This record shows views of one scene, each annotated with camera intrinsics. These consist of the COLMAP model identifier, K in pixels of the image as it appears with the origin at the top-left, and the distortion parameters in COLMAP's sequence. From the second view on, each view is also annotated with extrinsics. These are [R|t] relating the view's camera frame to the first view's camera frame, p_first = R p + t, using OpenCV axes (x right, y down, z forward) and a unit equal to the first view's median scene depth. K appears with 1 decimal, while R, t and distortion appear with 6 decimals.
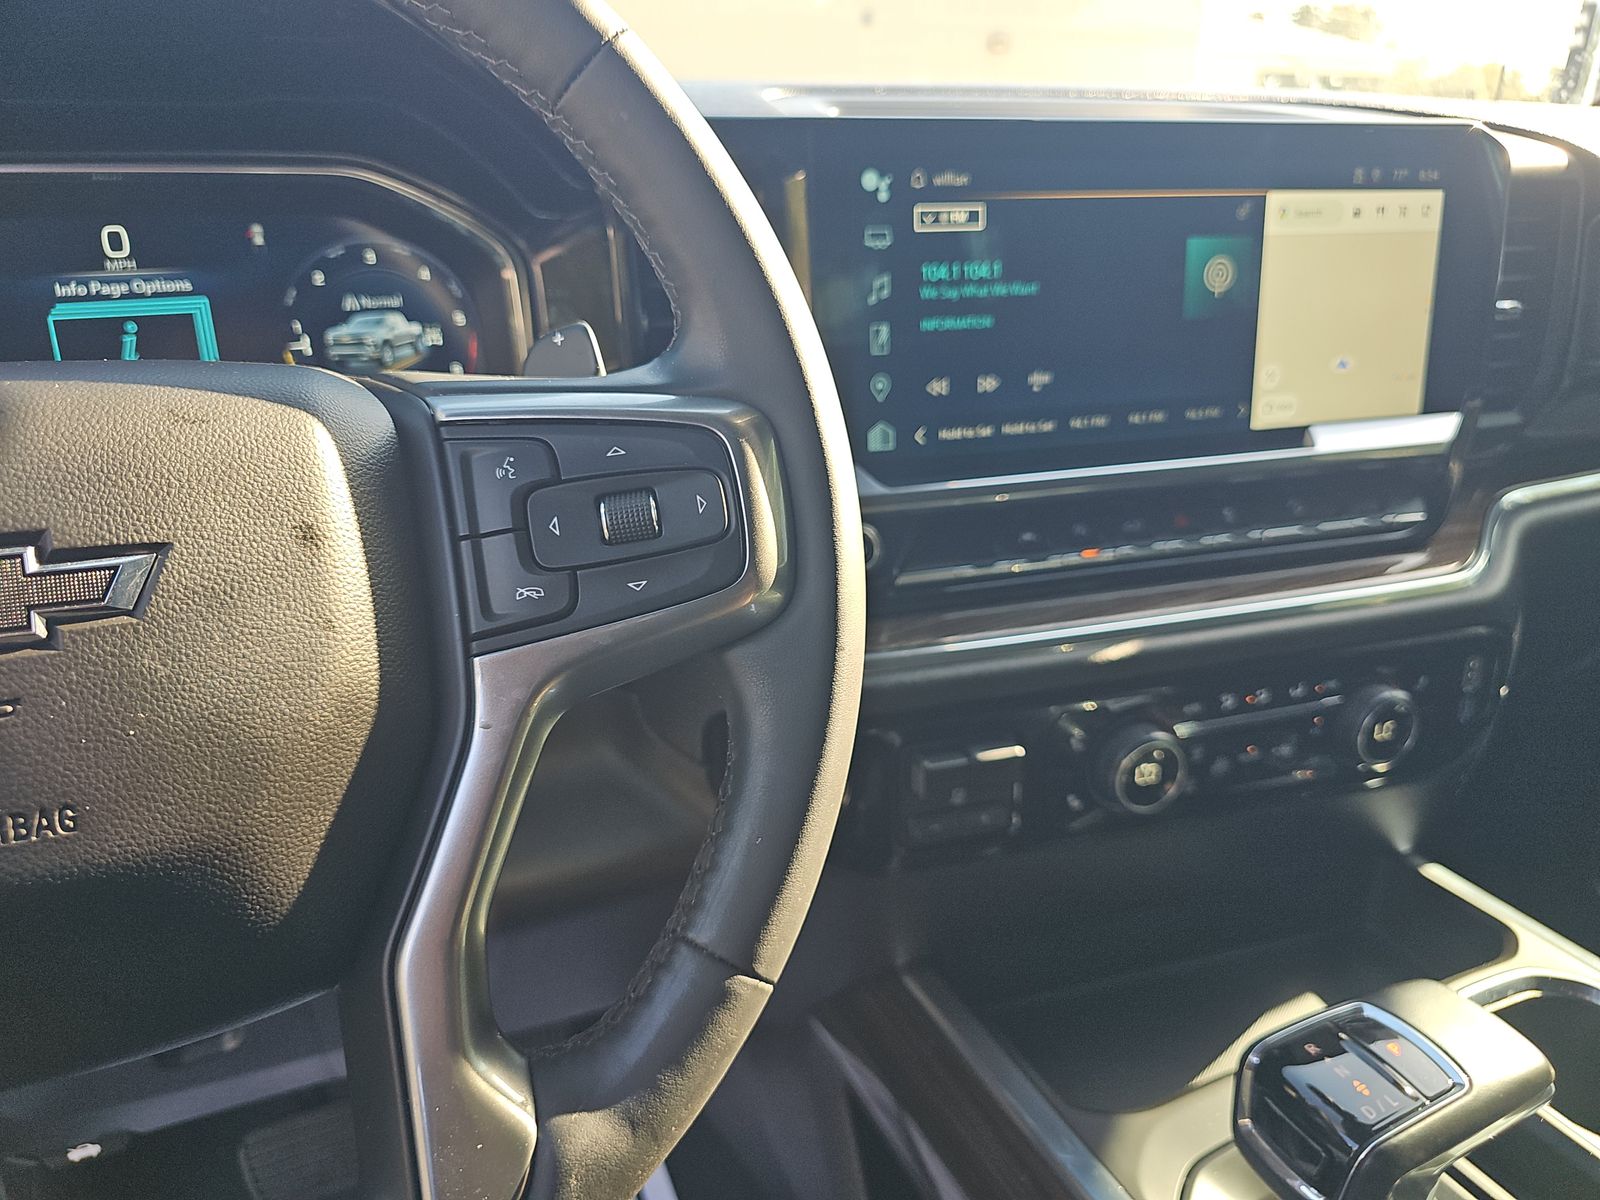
lens RADIAL K [[1065.8, 0, 800.0], [0, 1065.8, 600.0], [0, 0, 1]] dist [0.027229, -0.001803]
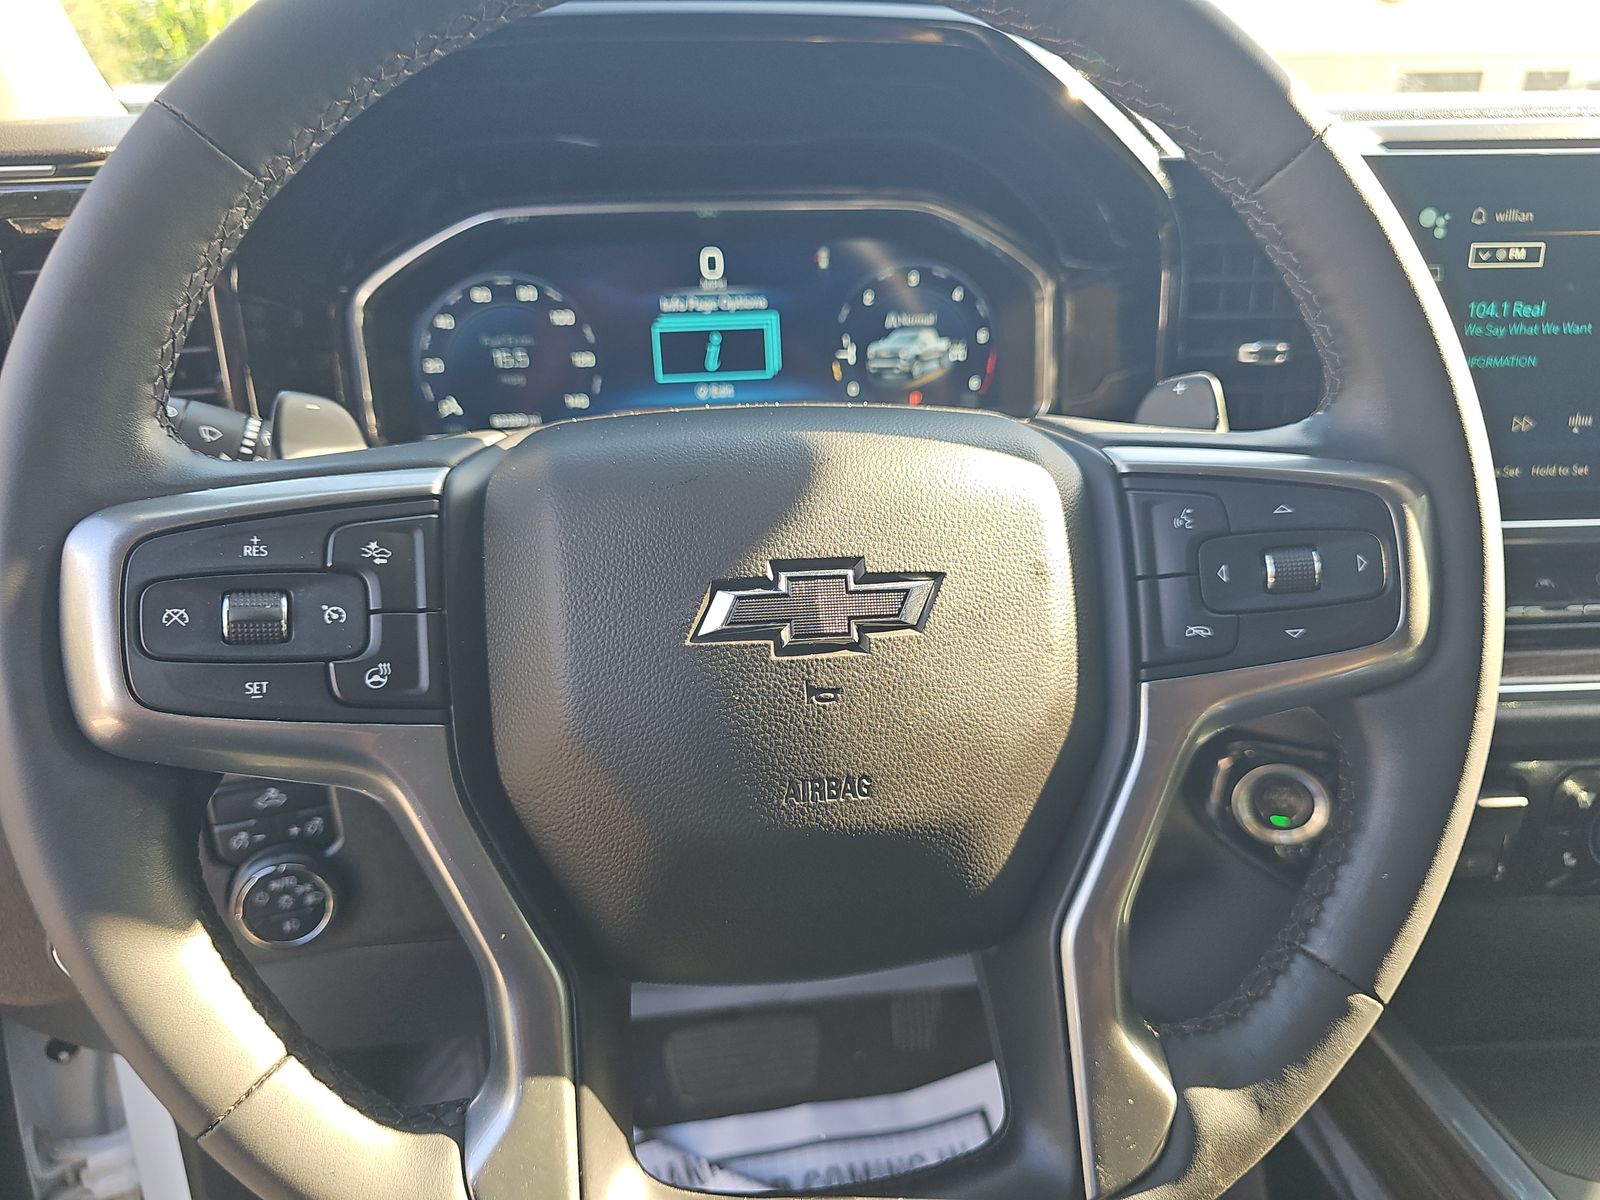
lens RADIAL K [[1110.5, 0, 829.6], [0, 1110.5, 599.9], [0, 0, 1]] dist [0.073895, -0.072267]
pose [[0.978121, 0.088943, -0.188063, -0.396844], [-0.083090, 0.995786, 0.038800, -0.050694], [0.190721, -0.022325, 0.981390, -0.230952]]
